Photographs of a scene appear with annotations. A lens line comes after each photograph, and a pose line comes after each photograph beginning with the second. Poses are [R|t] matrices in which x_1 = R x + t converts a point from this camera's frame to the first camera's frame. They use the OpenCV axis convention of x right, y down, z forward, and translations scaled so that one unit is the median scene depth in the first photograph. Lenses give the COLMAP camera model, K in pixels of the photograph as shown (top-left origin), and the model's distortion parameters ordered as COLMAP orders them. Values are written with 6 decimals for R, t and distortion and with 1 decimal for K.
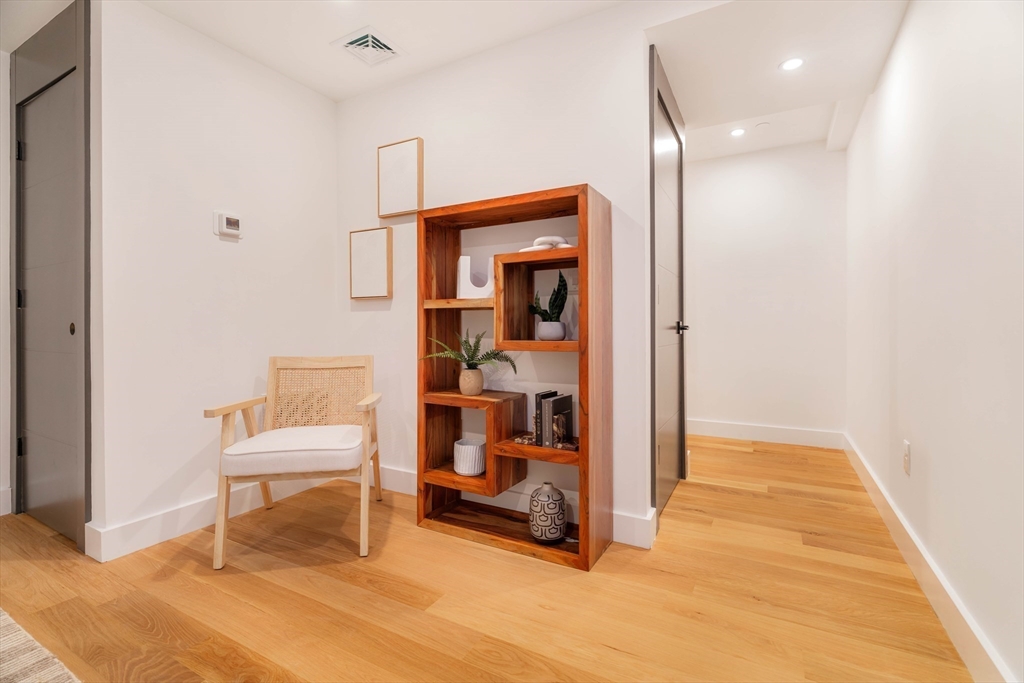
lens RADIAL K [[460.0, 0, 512.5], [0, 460.0, 338.3], [0, 0, 1]] dist [-0.002866, 0.000199]
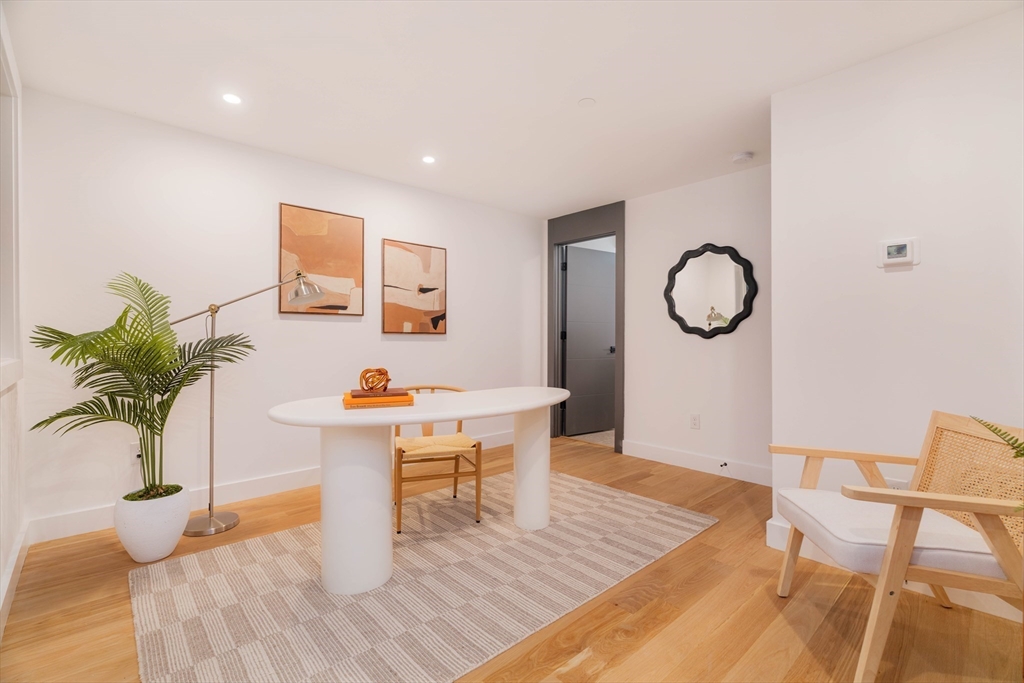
lens RADIAL K [[460.0, 0, 512.5], [0, 460.0, 338.3], [0, 0, 1]] dist [-0.002866, 0.000199]
pose [[-0.325637, 0.011191, -0.945429, 0.569011], [-0.007709, 0.999865, 0.014490, -0.112305], [0.945463, 0.012007, -0.325507, 0.733960]]
